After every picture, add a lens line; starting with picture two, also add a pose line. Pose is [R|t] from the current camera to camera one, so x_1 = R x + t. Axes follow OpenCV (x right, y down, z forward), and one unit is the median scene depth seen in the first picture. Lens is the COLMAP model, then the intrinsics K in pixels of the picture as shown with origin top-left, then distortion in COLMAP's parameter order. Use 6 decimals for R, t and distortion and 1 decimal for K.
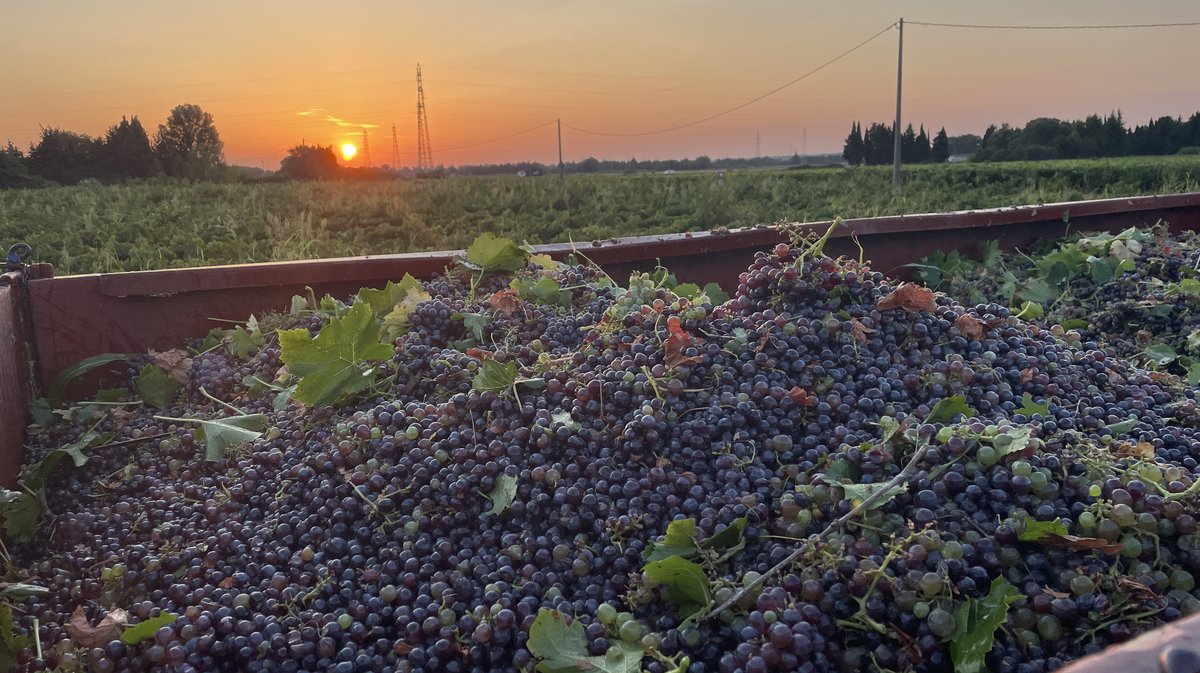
lens RADIAL K [[905.3, 0, 599.7], [0, 905.3, 343.5], [0, 0, 1]] dist [0.112078, -0.148165]
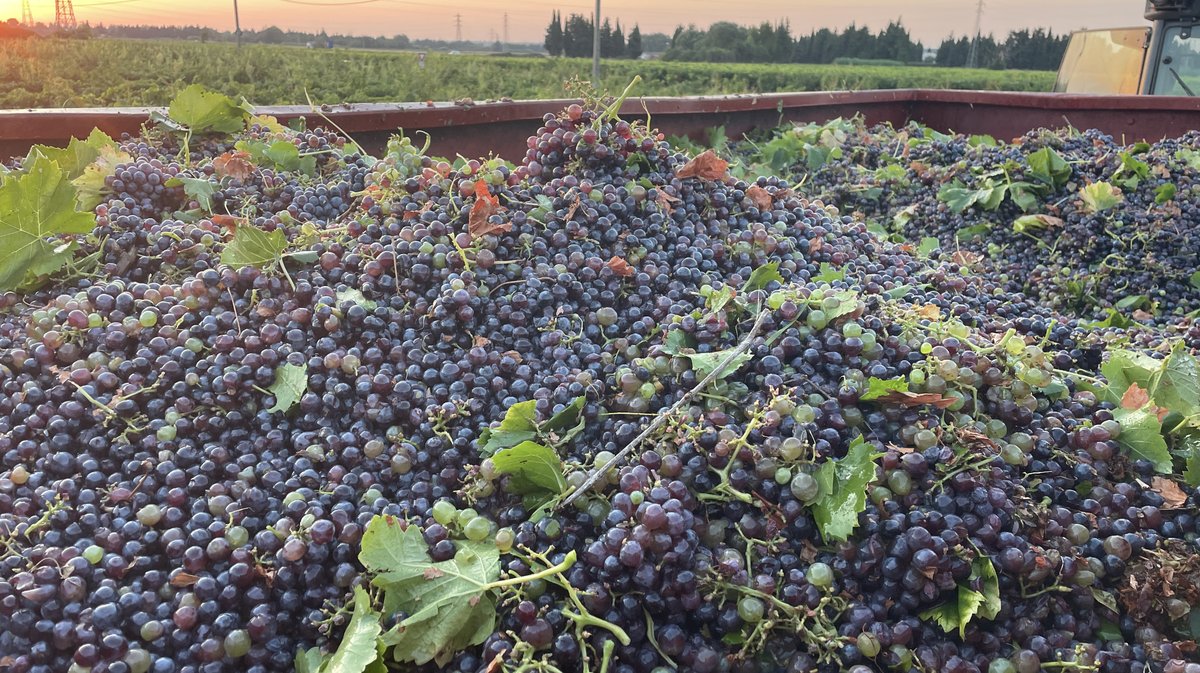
lens RADIAL K [[905.3, 0, 599.7], [0, 905.3, 343.5], [0, 0, 1]] dist [0.112078, -0.148165]
pose [[0.948756, -0.036995, 0.313836, -0.092302], [-0.000173, 0.993063, 0.117585, 0.026745], [-0.316009, -0.111614, 0.942168, 0.121199]]
